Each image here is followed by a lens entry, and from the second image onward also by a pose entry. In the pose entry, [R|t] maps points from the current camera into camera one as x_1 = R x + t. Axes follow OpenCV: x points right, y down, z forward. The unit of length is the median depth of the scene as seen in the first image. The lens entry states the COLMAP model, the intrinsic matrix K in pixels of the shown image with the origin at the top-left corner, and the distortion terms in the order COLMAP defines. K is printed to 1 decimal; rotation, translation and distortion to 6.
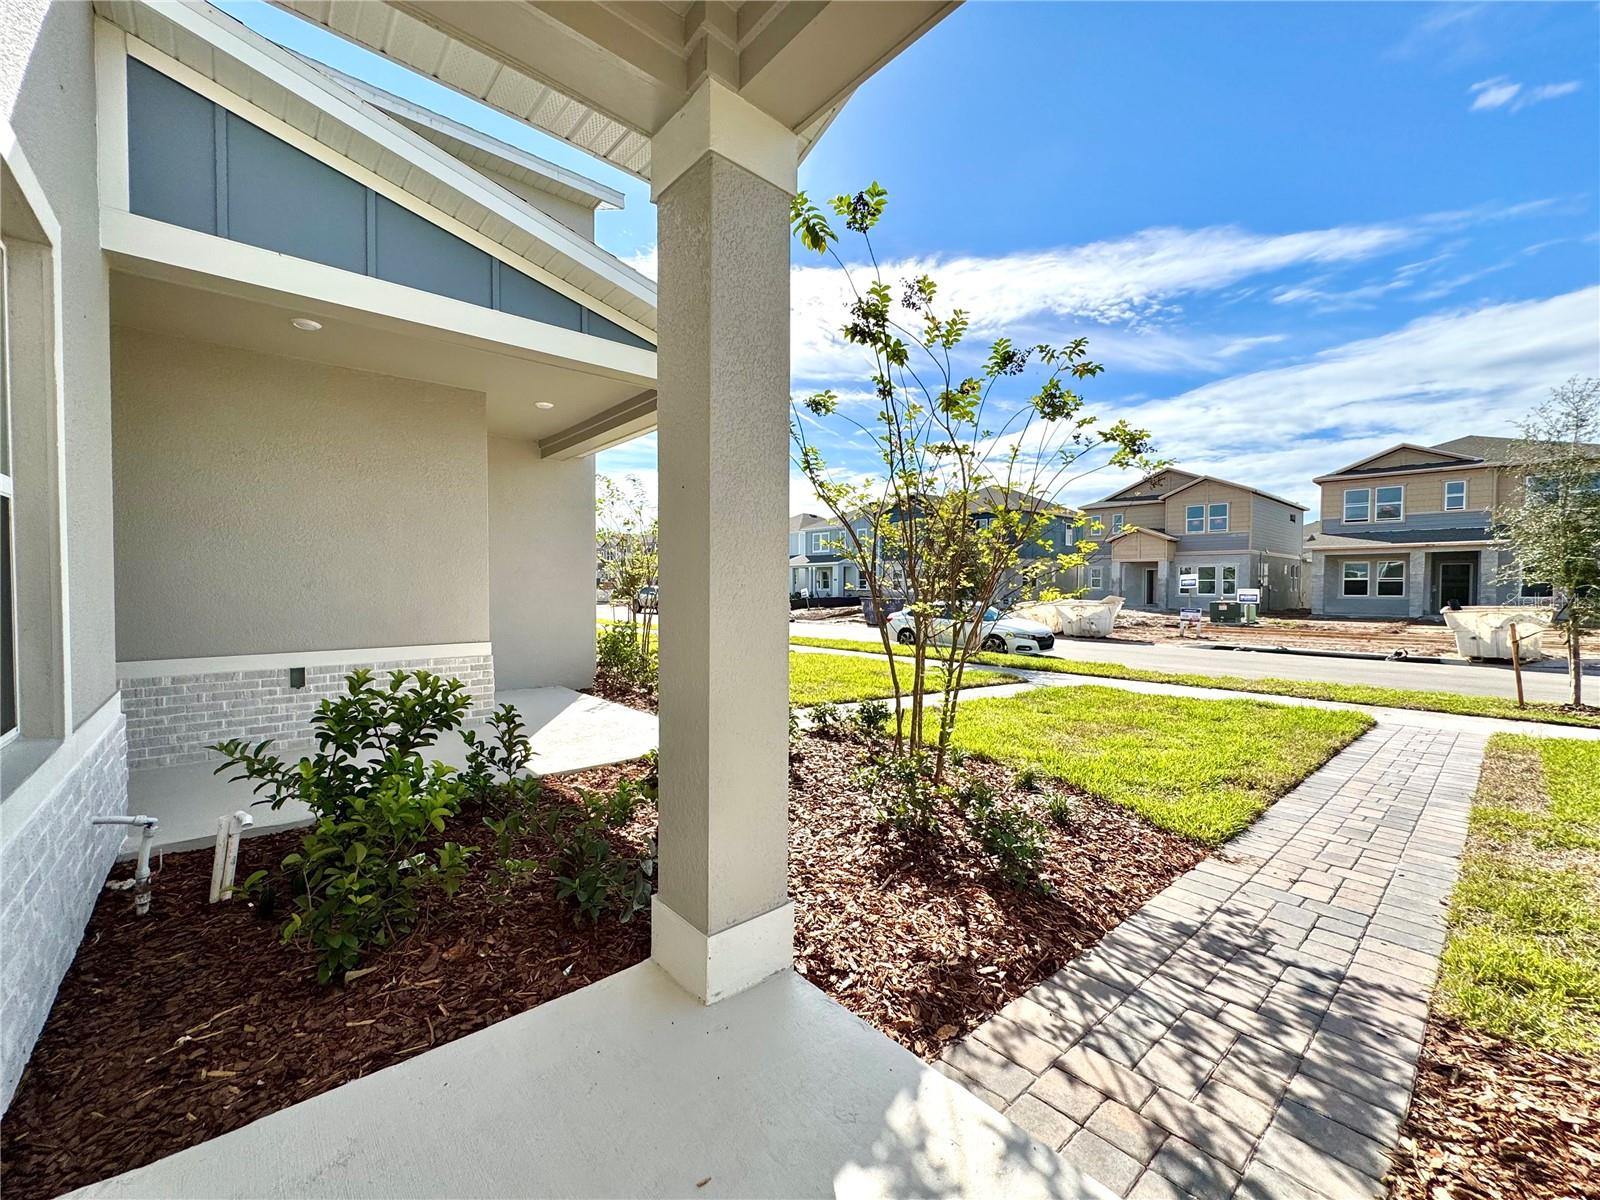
lens RADIAL K [[645.9, 0, 803.3], [0, 645.9, 591.2], [0, 0, 1]] dist [0.001049, -0.000456]
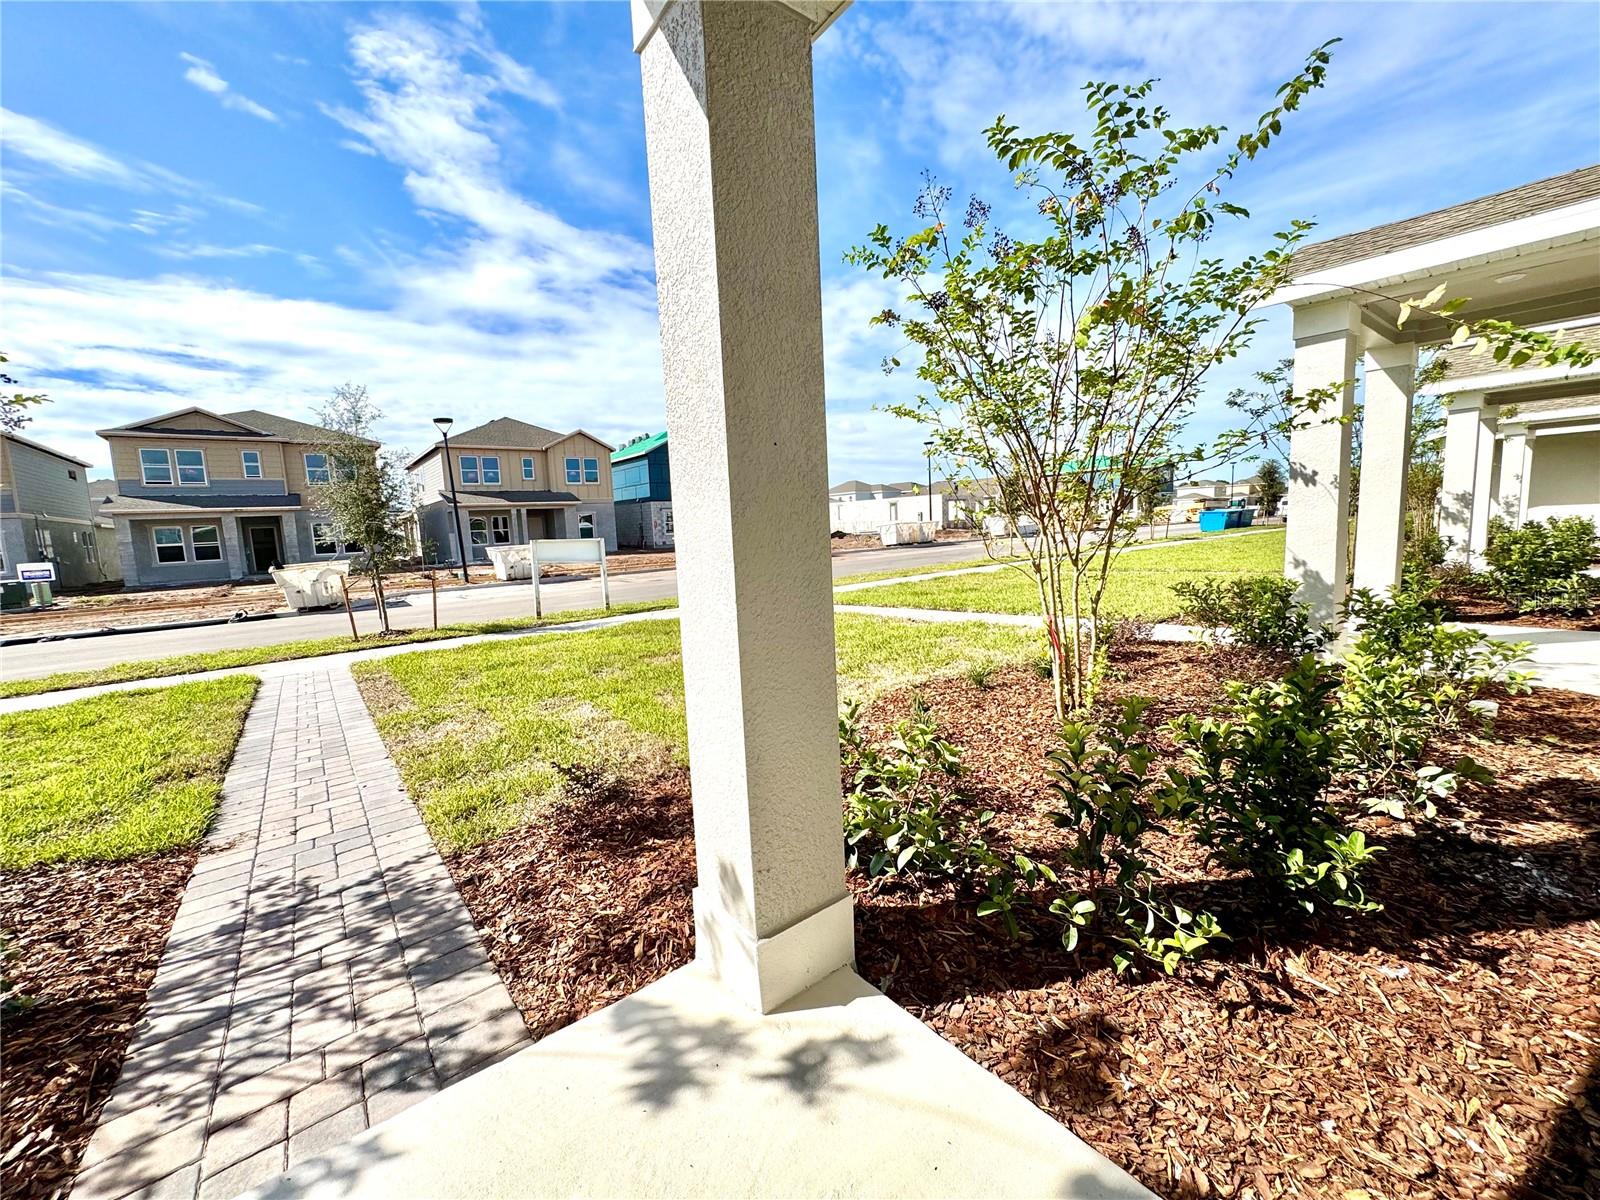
lens RADIAL K [[645.9, 0, 804.7], [0, 645.9, 604.1], [0, 0, 1]] dist [0.001049, -0.000456]
pose [[0.043312, -0.130590, 0.990490, -0.221353], [0.054732, 0.990242, 0.128164, -0.014402], [-0.997561, 0.048661, 0.050036, 0.097208]]
